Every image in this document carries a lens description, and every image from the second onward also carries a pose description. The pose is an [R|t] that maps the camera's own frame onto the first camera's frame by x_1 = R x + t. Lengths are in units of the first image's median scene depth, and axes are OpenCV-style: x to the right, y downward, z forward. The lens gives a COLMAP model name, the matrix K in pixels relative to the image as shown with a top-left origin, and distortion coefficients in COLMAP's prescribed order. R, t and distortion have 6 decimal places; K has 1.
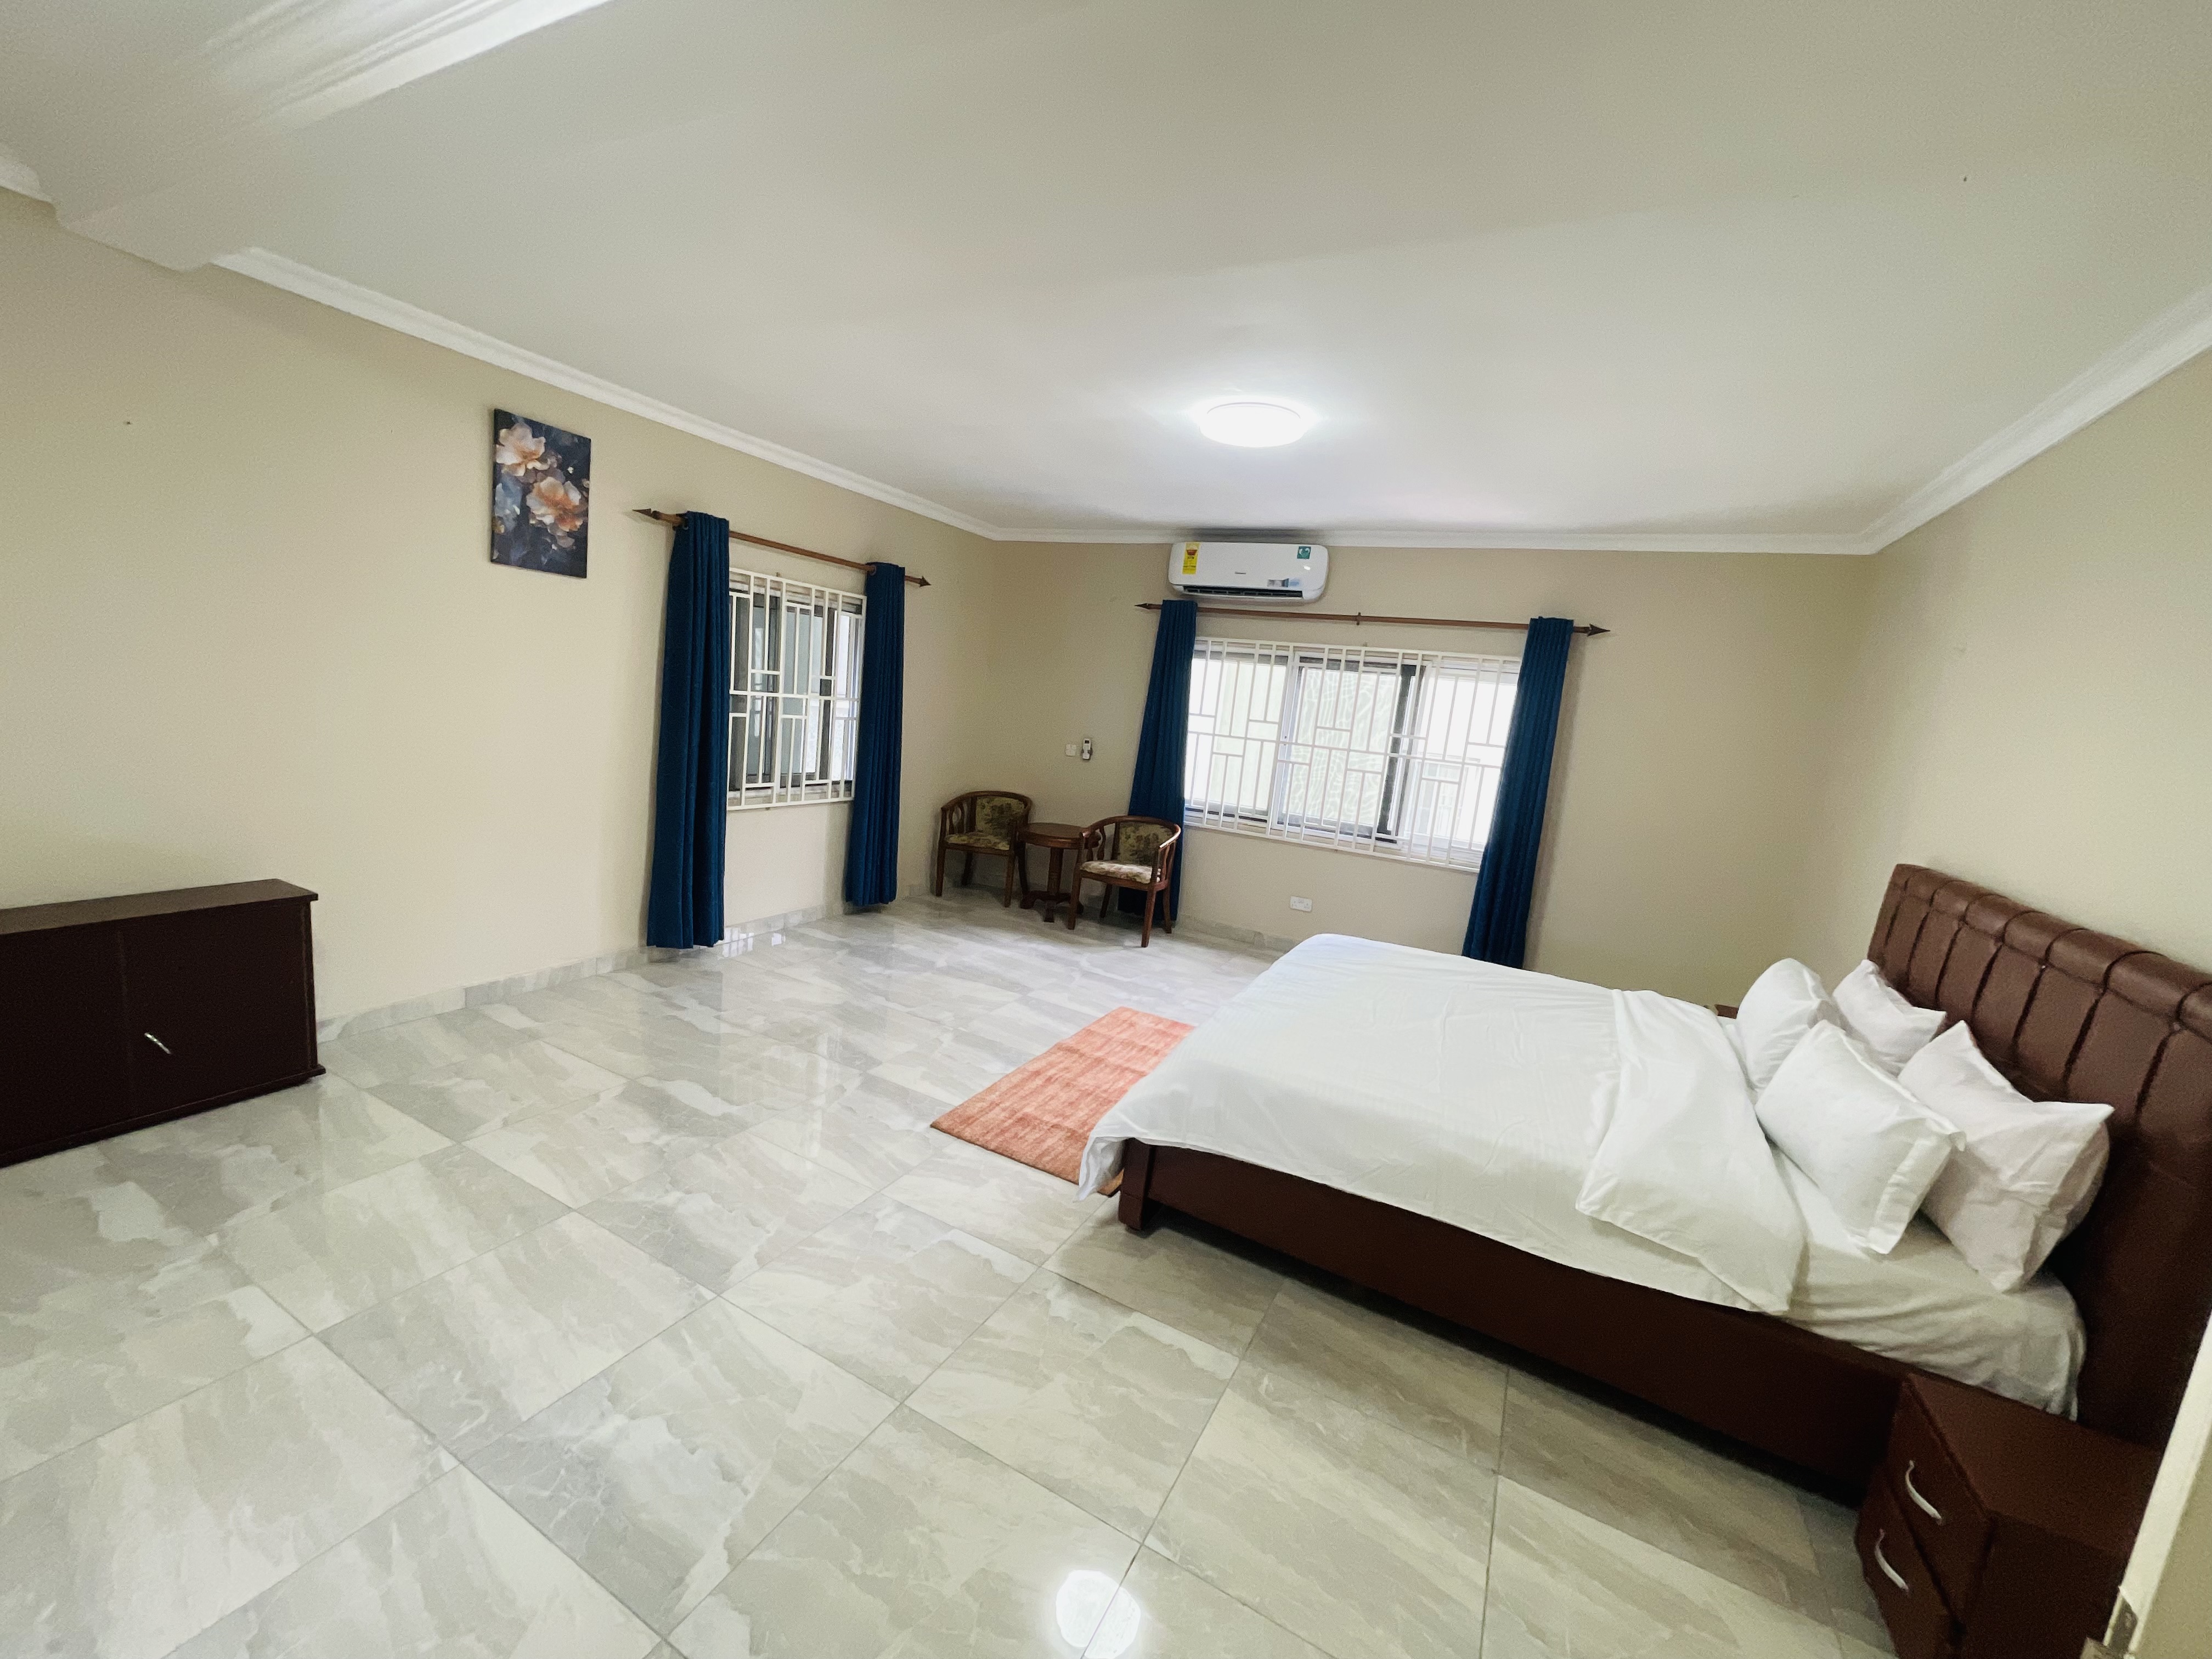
lens RADIAL K [[878.7, 0, 1106.0], [0, 878.7, 829.5], [0, 0, 1]] dist [-0.006713, -0.000086]
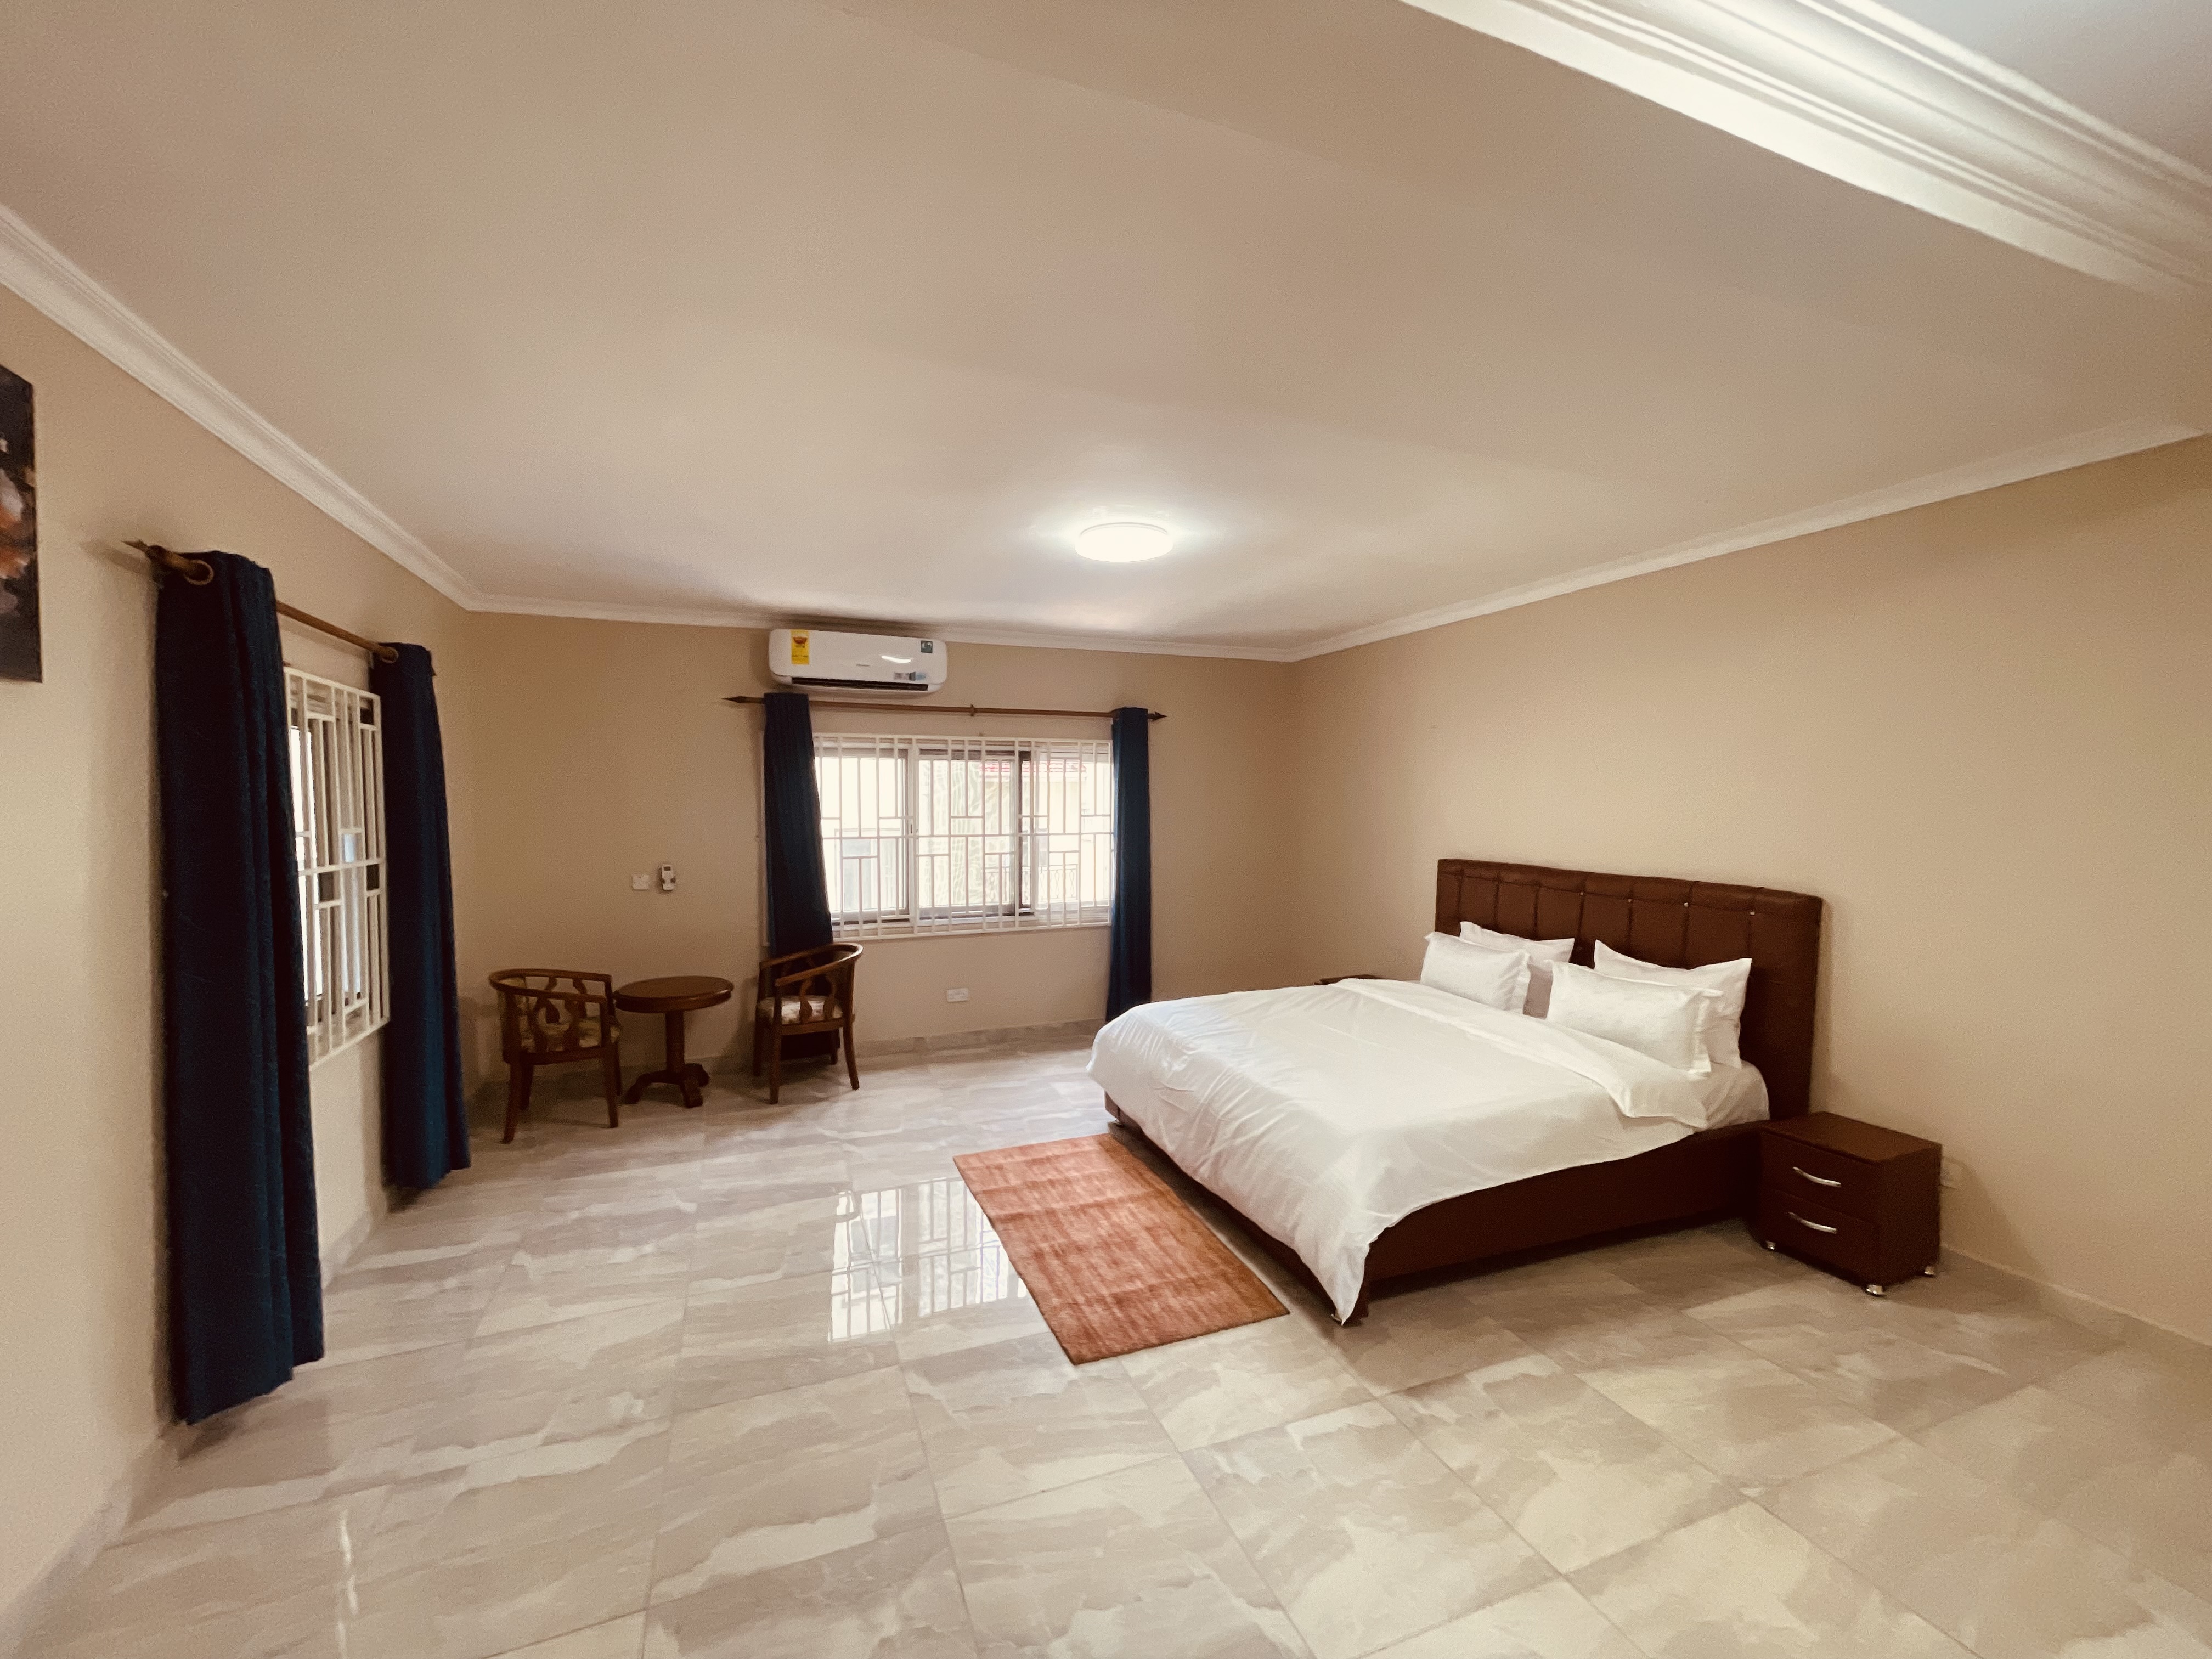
lens RADIAL K [[871.4, 0, 1106.0], [0, 871.4, 829.5], [0, 0, 1]] dist [-0.001817, 0.000010]
pose [[0.659707, -0.124871, 0.741076, -0.419000], [0.179404, 0.983757, 0.006056, -0.084611], [-0.729795, 0.128957, 0.671394, 0.224383]]
